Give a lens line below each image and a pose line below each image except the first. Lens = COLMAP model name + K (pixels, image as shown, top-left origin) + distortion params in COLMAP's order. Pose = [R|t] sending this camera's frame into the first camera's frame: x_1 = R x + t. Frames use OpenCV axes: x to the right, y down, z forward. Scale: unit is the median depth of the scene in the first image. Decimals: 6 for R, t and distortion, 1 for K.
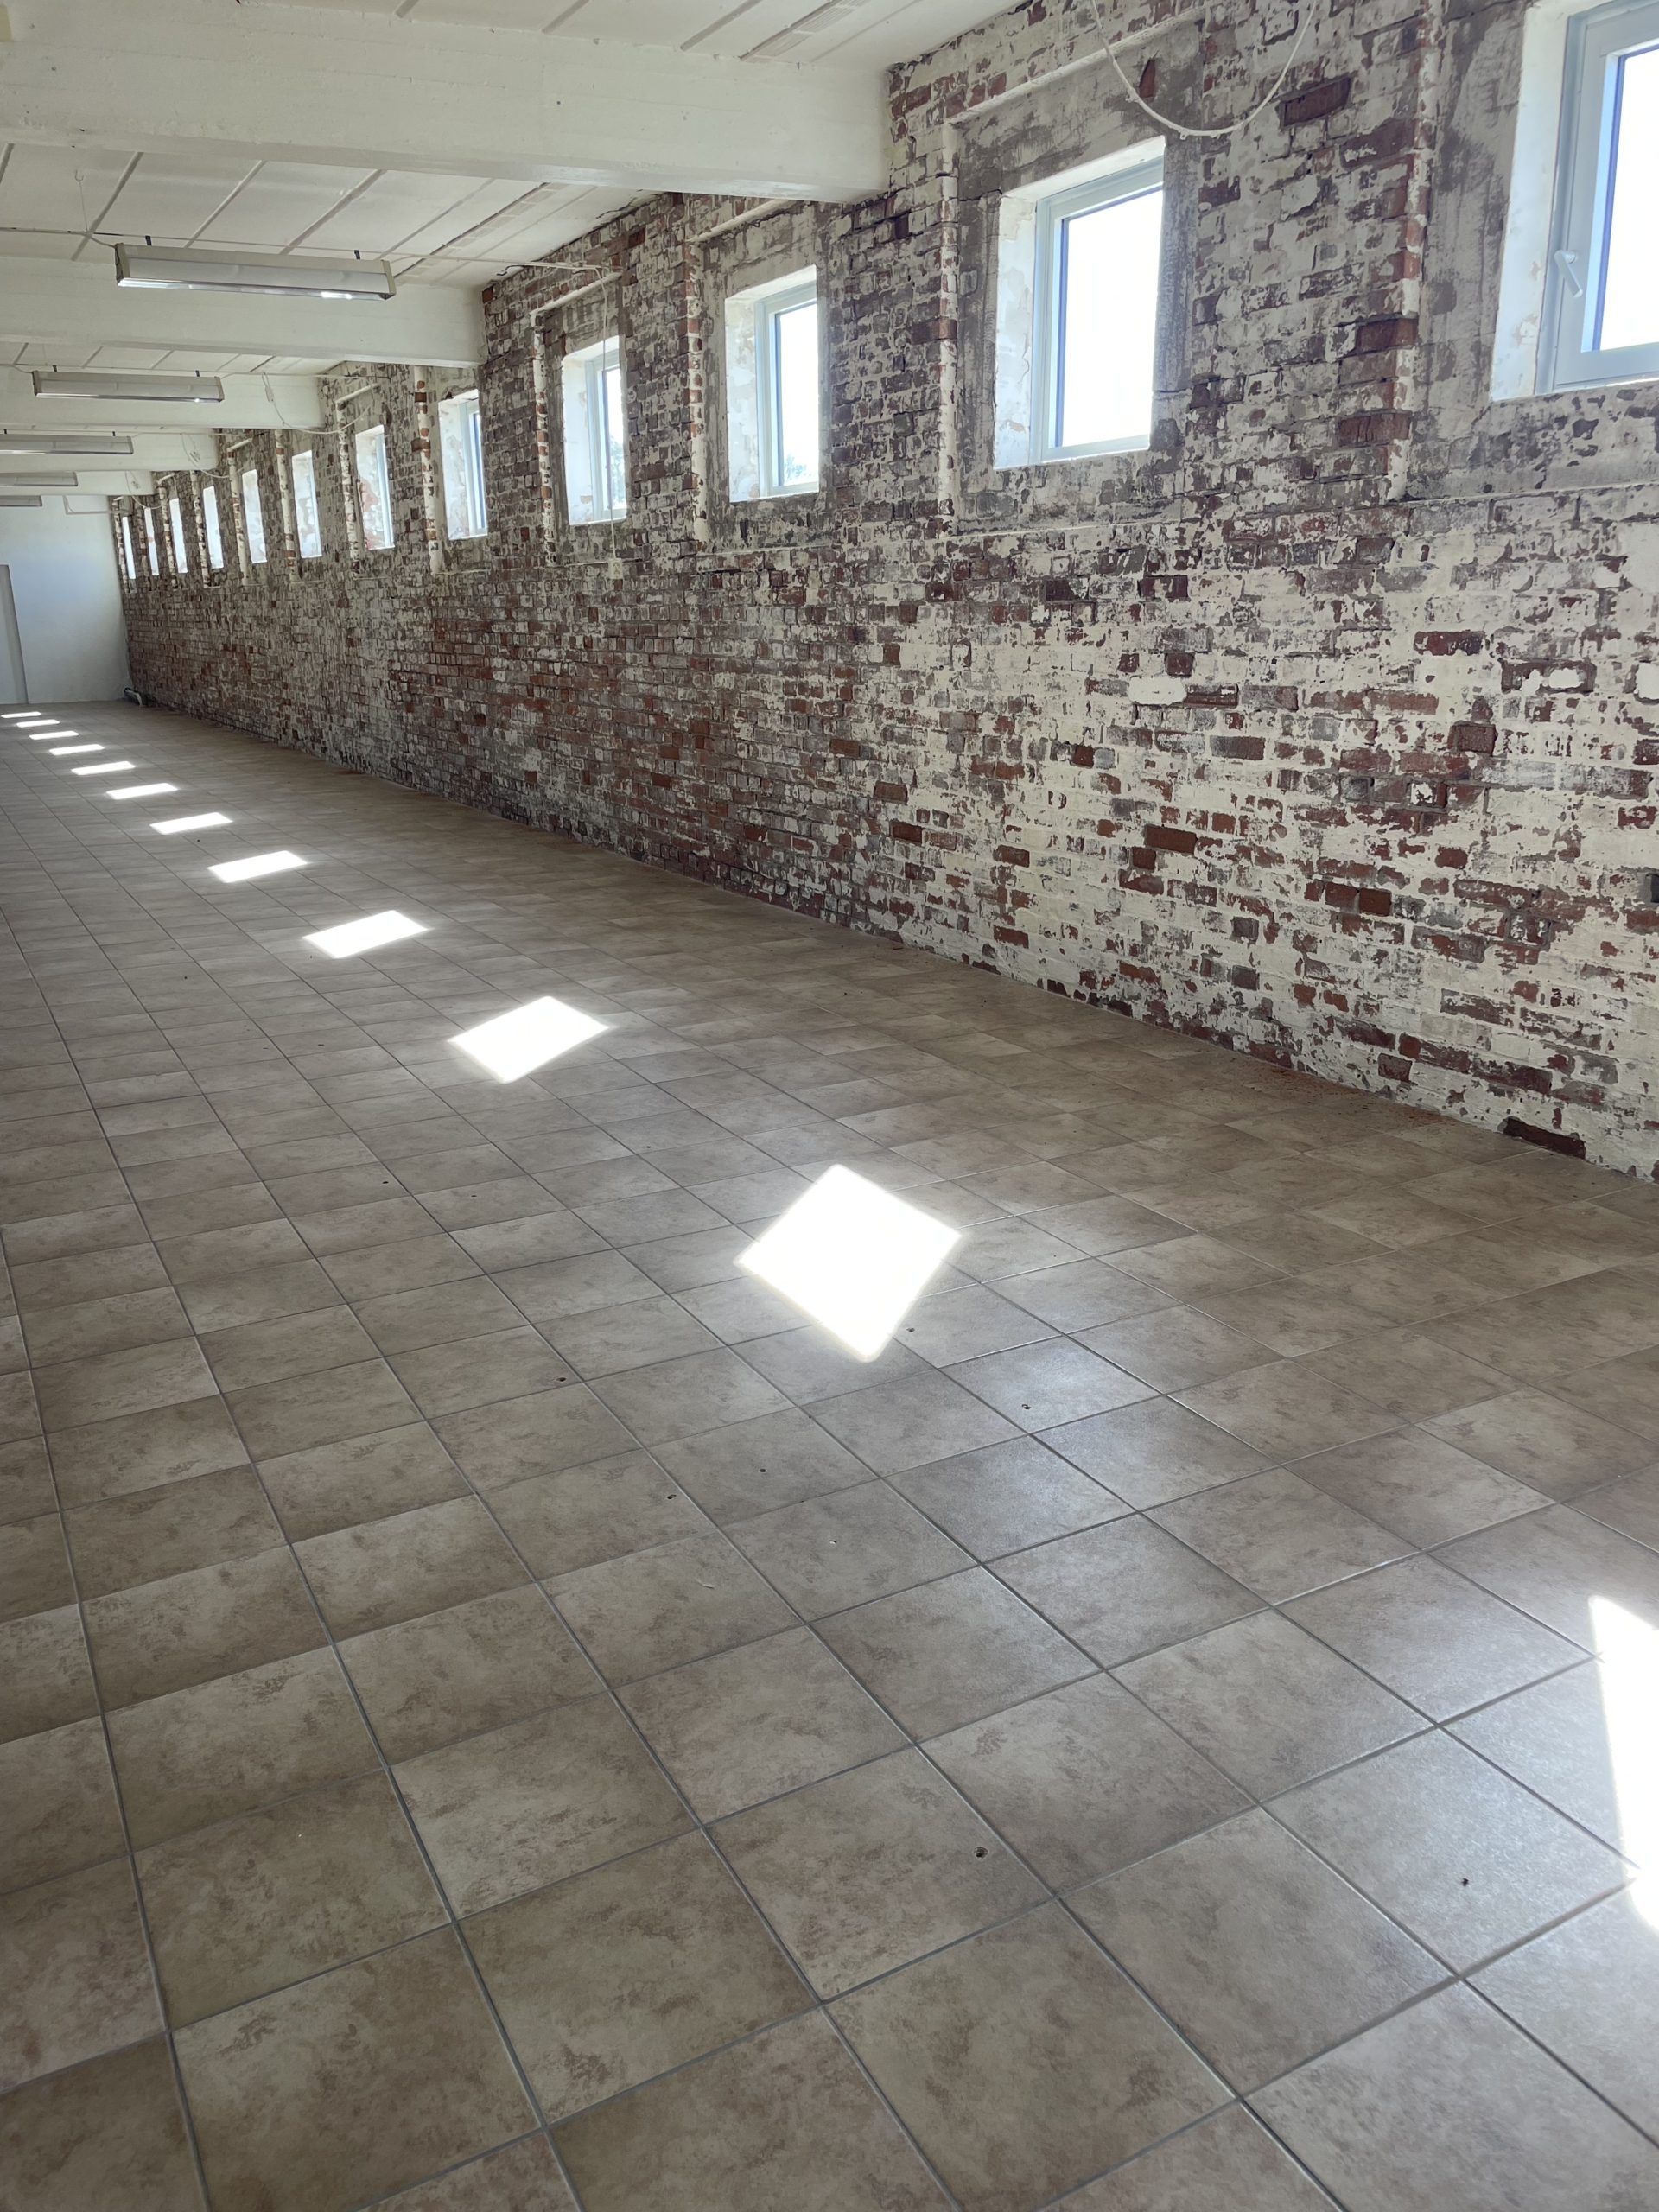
lens RADIAL K [[1685.1, 0, 830.1], [0, 1685.1, 1107.0], [0, 0, 1]] dist [0.042414, -0.042728]
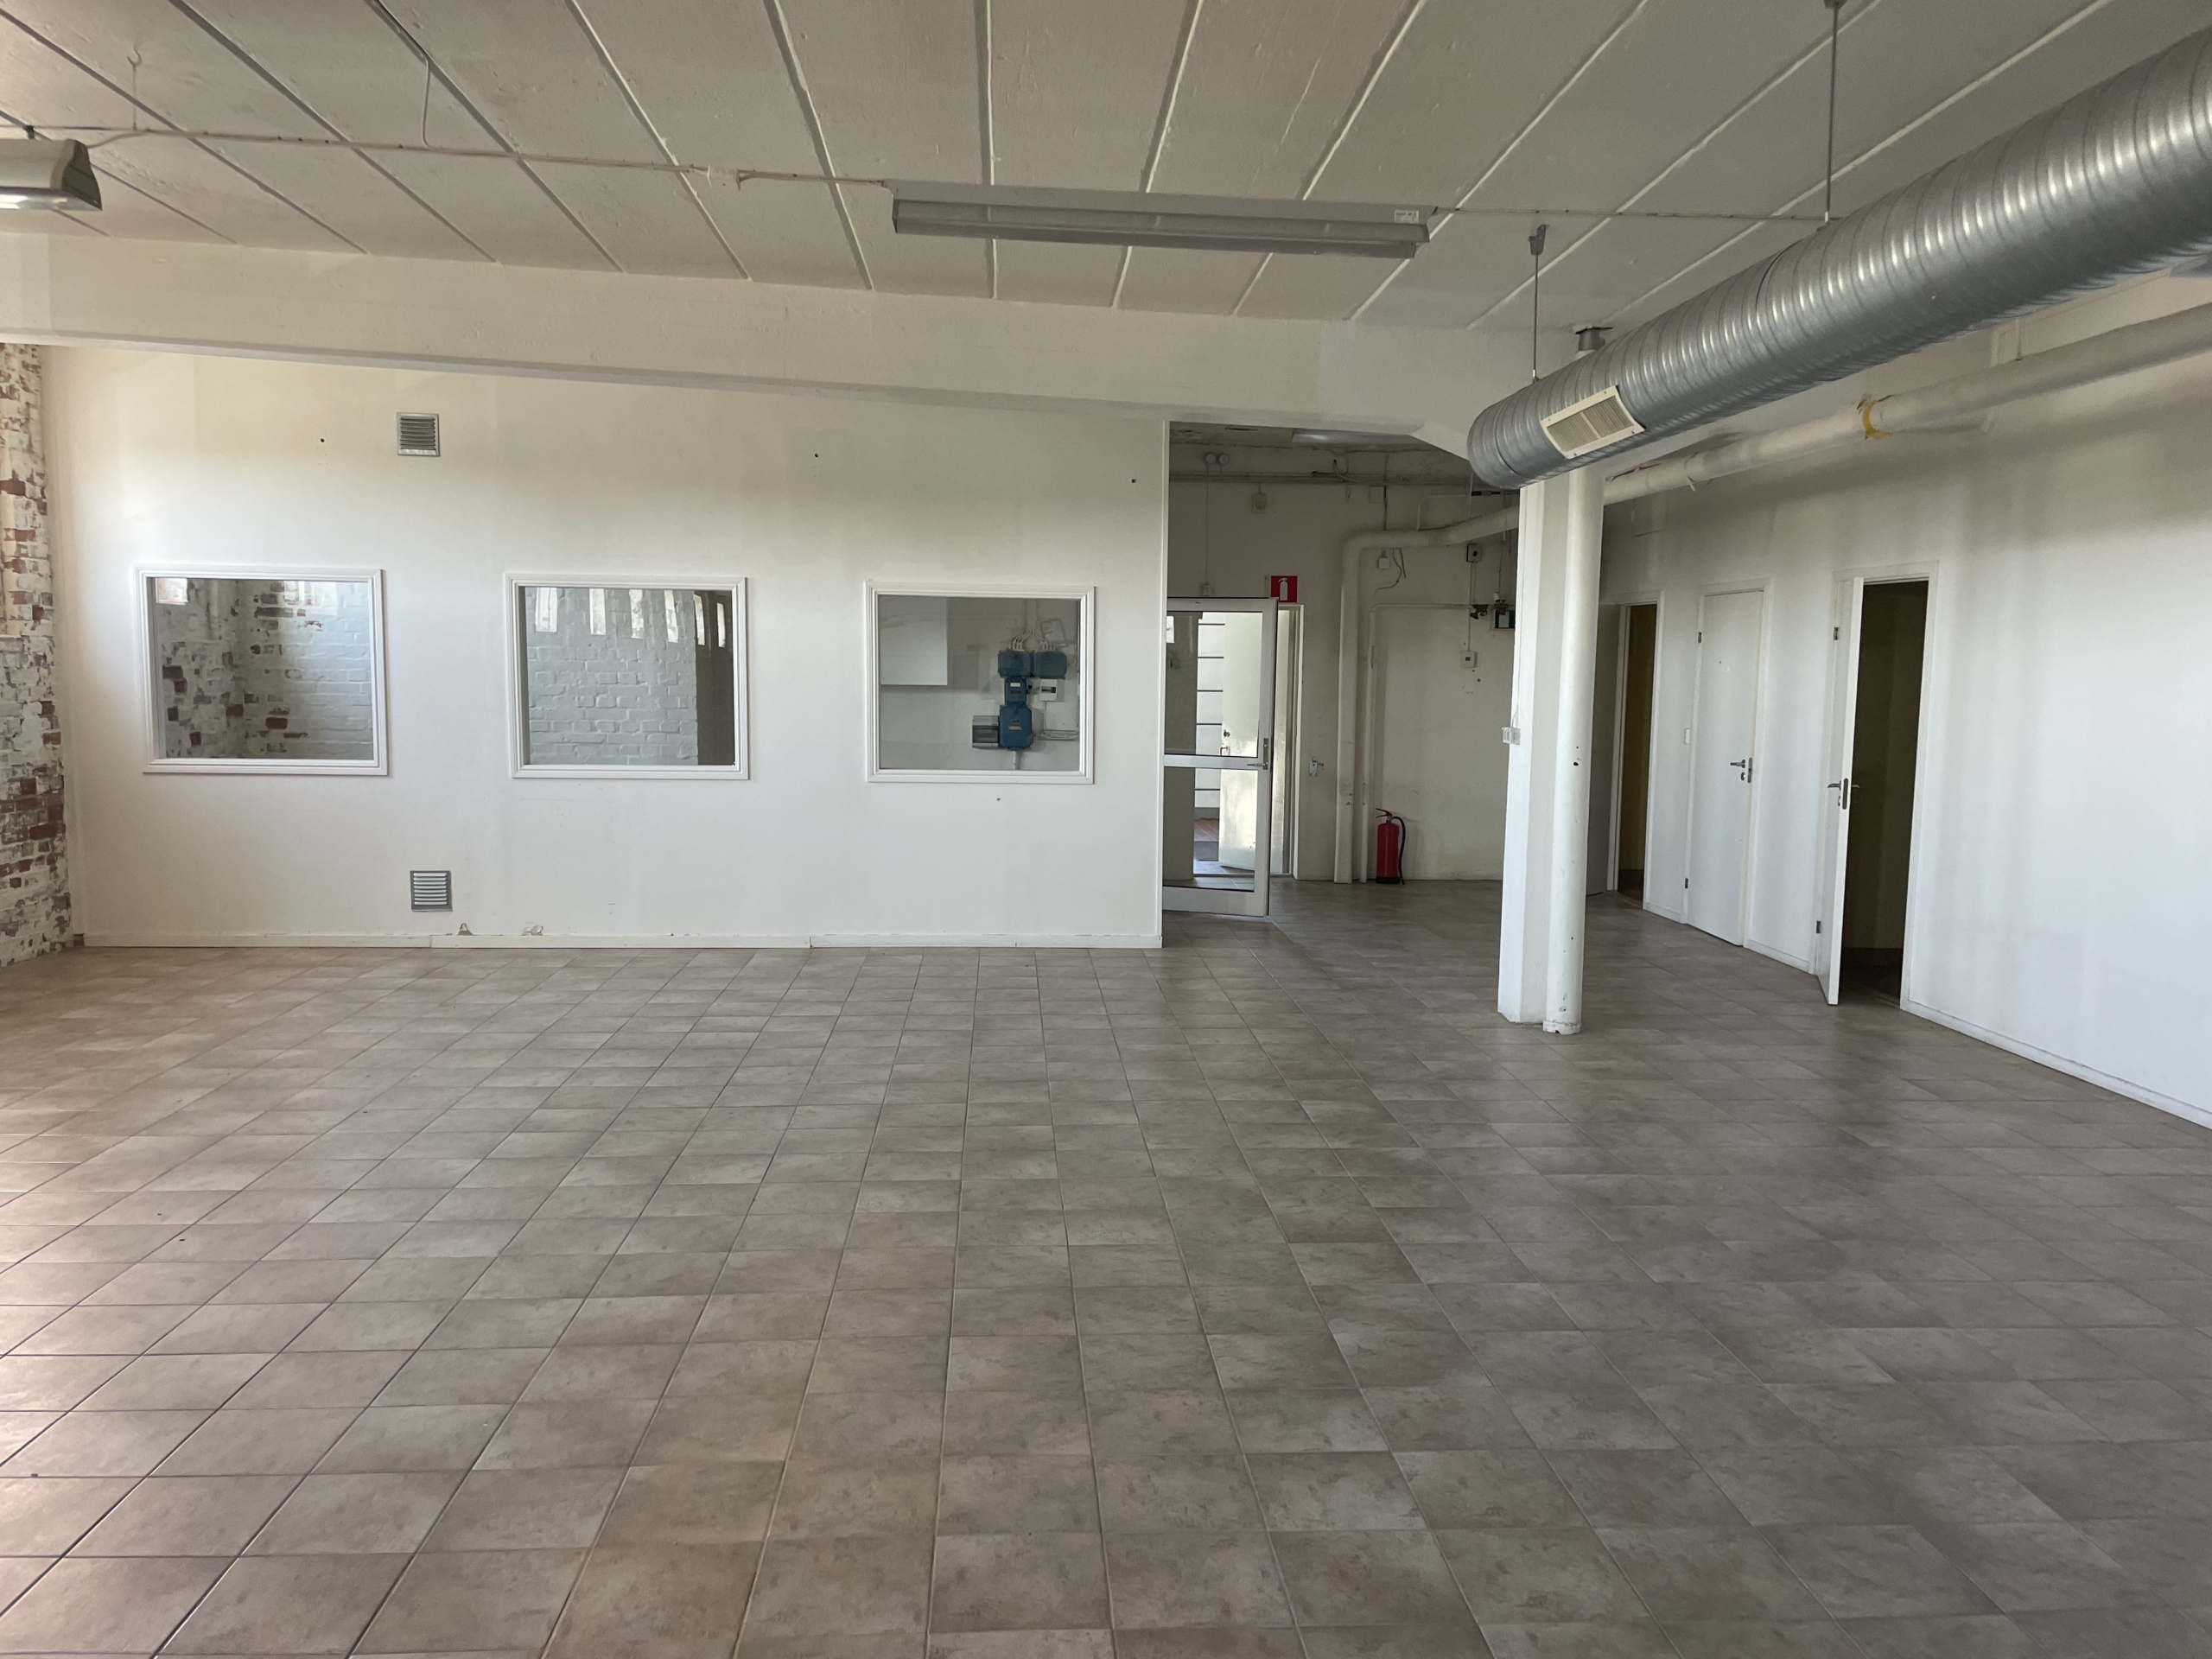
lens RADIAL K [[1685.1, 0, 1106.6], [0, 1685.1, 841.3], [0, 0, 1]] dist [0.042414, -0.042728]
pose [[-0.905614, -0.038586, 0.422344, -1.065208], [0.126377, 0.926058, 0.355591, -0.426741], [-0.404836, 0.375403, -0.833775, 1.355098]]
